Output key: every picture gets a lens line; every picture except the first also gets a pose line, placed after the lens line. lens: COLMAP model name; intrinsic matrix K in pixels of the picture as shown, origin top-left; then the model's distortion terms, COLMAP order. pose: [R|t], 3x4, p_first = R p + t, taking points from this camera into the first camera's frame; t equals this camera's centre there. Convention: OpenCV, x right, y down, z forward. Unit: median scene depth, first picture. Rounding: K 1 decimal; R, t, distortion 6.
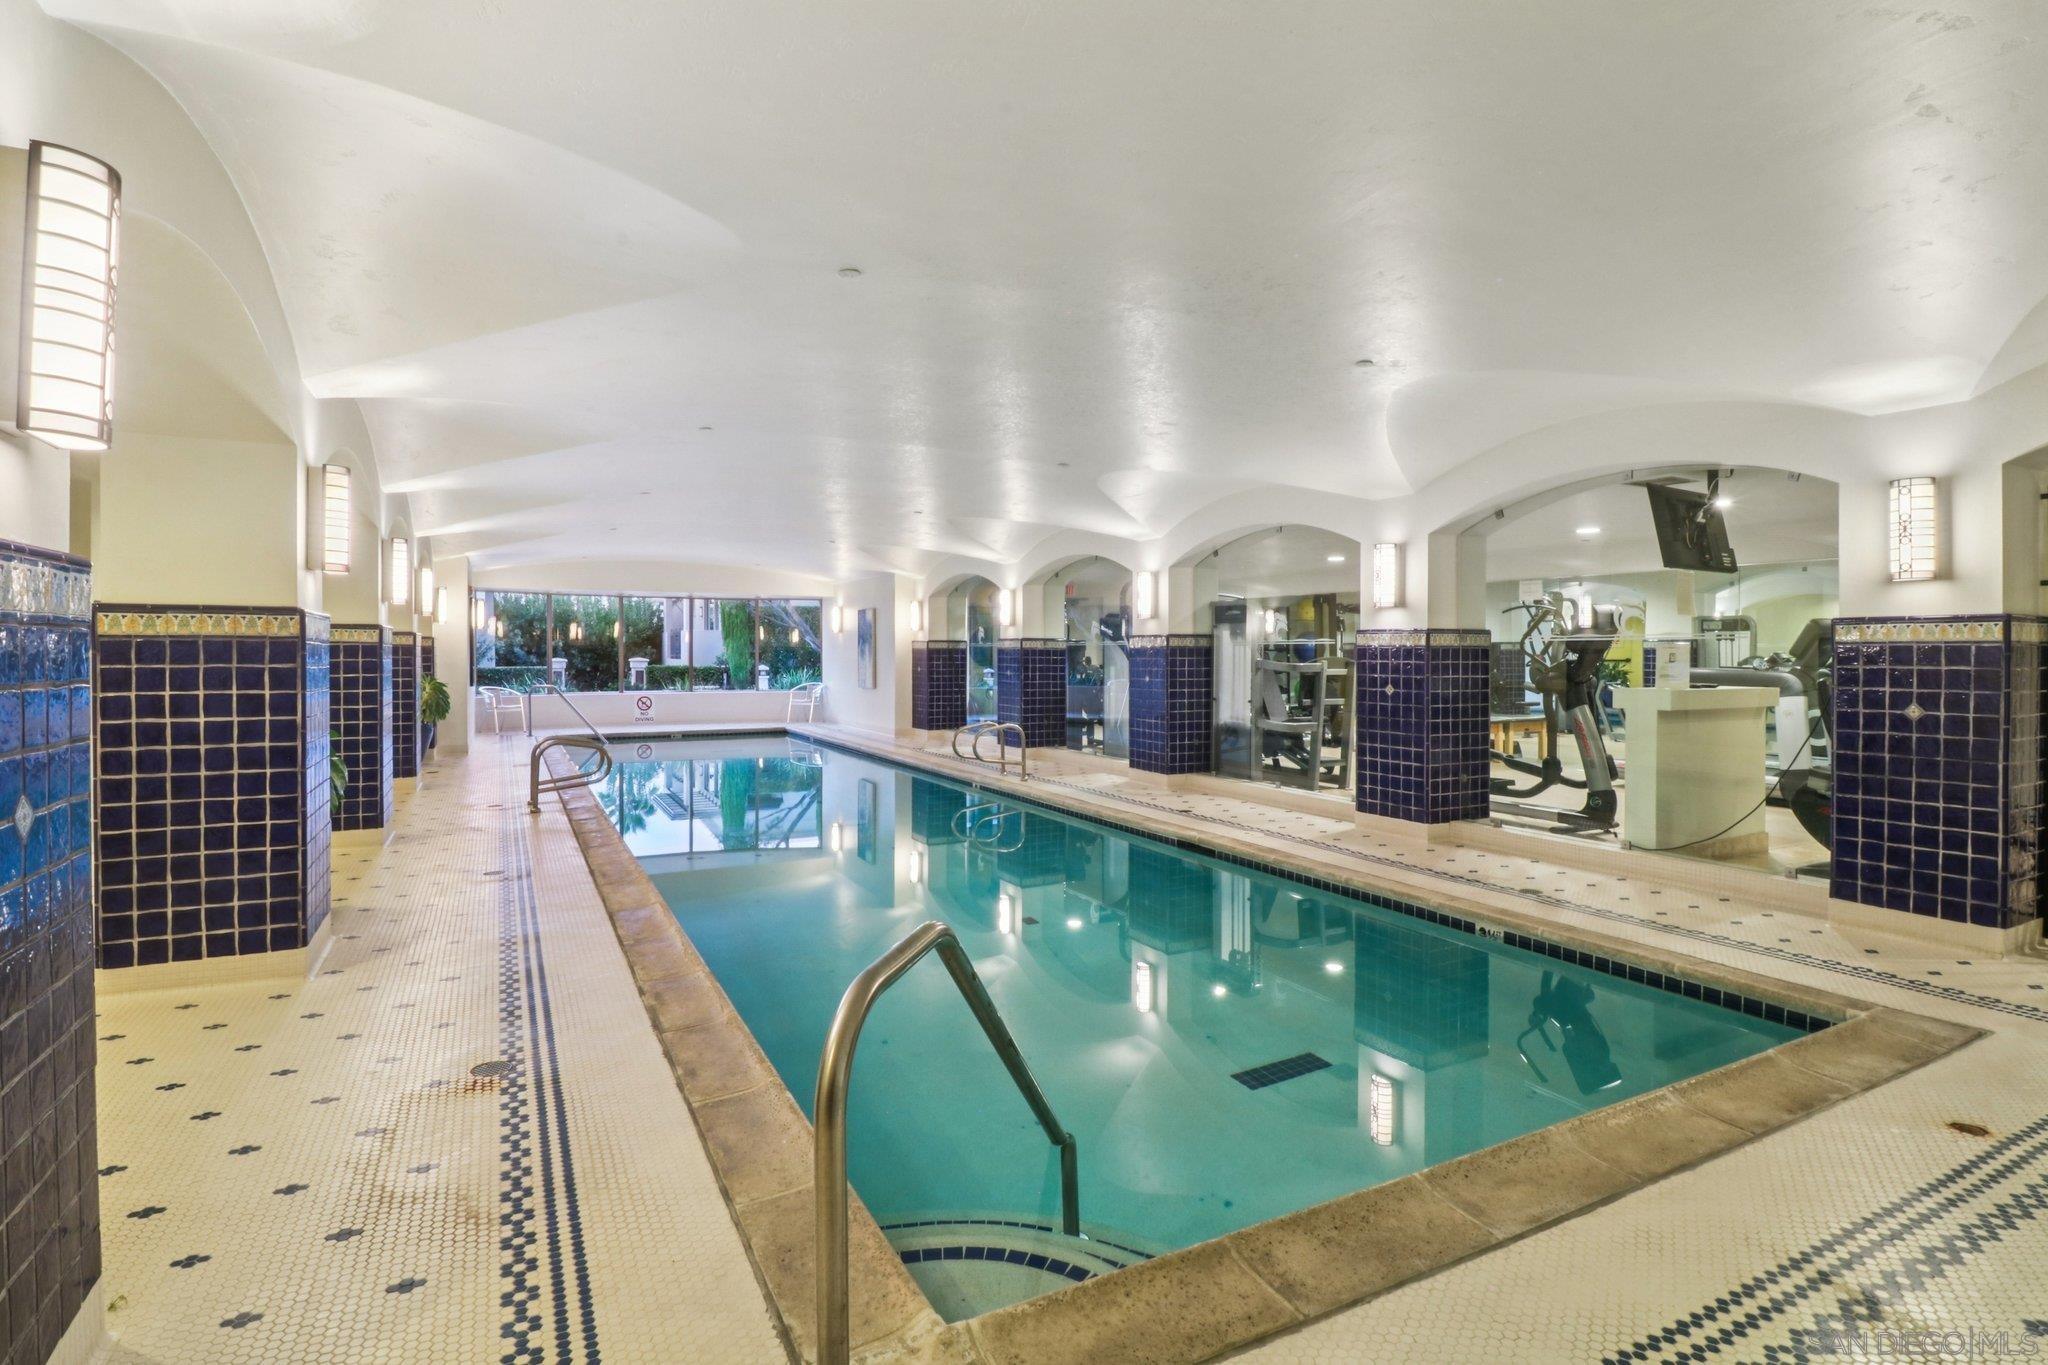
lens RADIAL K [[1000.5, 0, 1015.9], [0, 1000.5, 654.9], [0, 0, 1]] dist [0.000914, -0.011915]
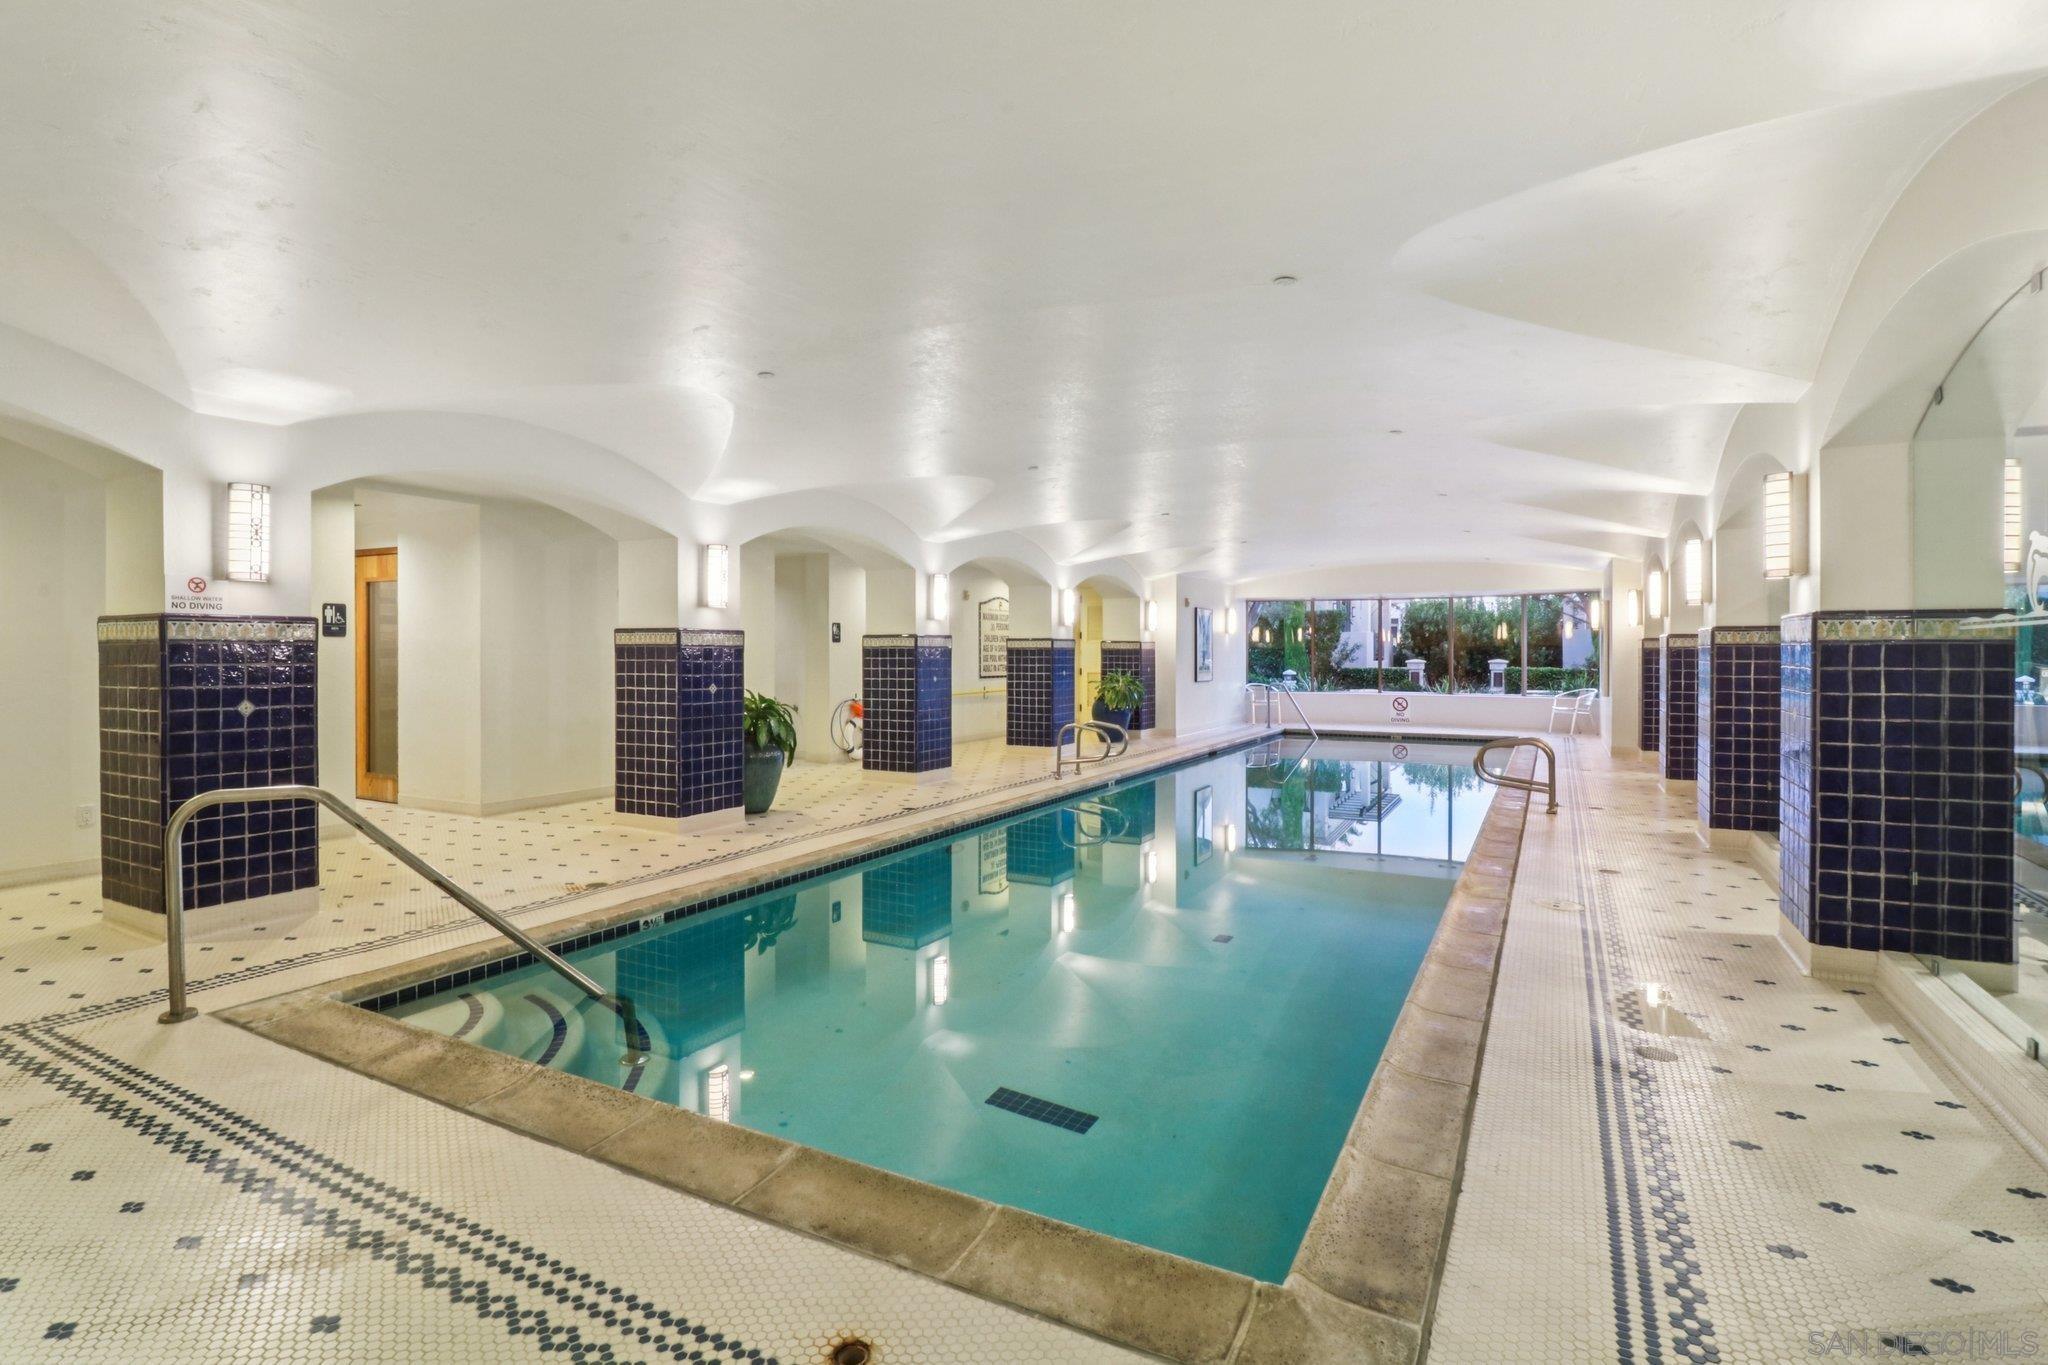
lens RADIAL K [[1000.5, 0, 1015.9], [0, 1000.5, 654.9], [0, 0, 1]] dist [0.000914, -0.011915]
pose [[0.562063, 0.000248, -0.827095, 1.163490], [-0.001777, 0.999998, -0.000907, 0.001383], [0.827093, 0.001980, 0.562062, 0.515233]]
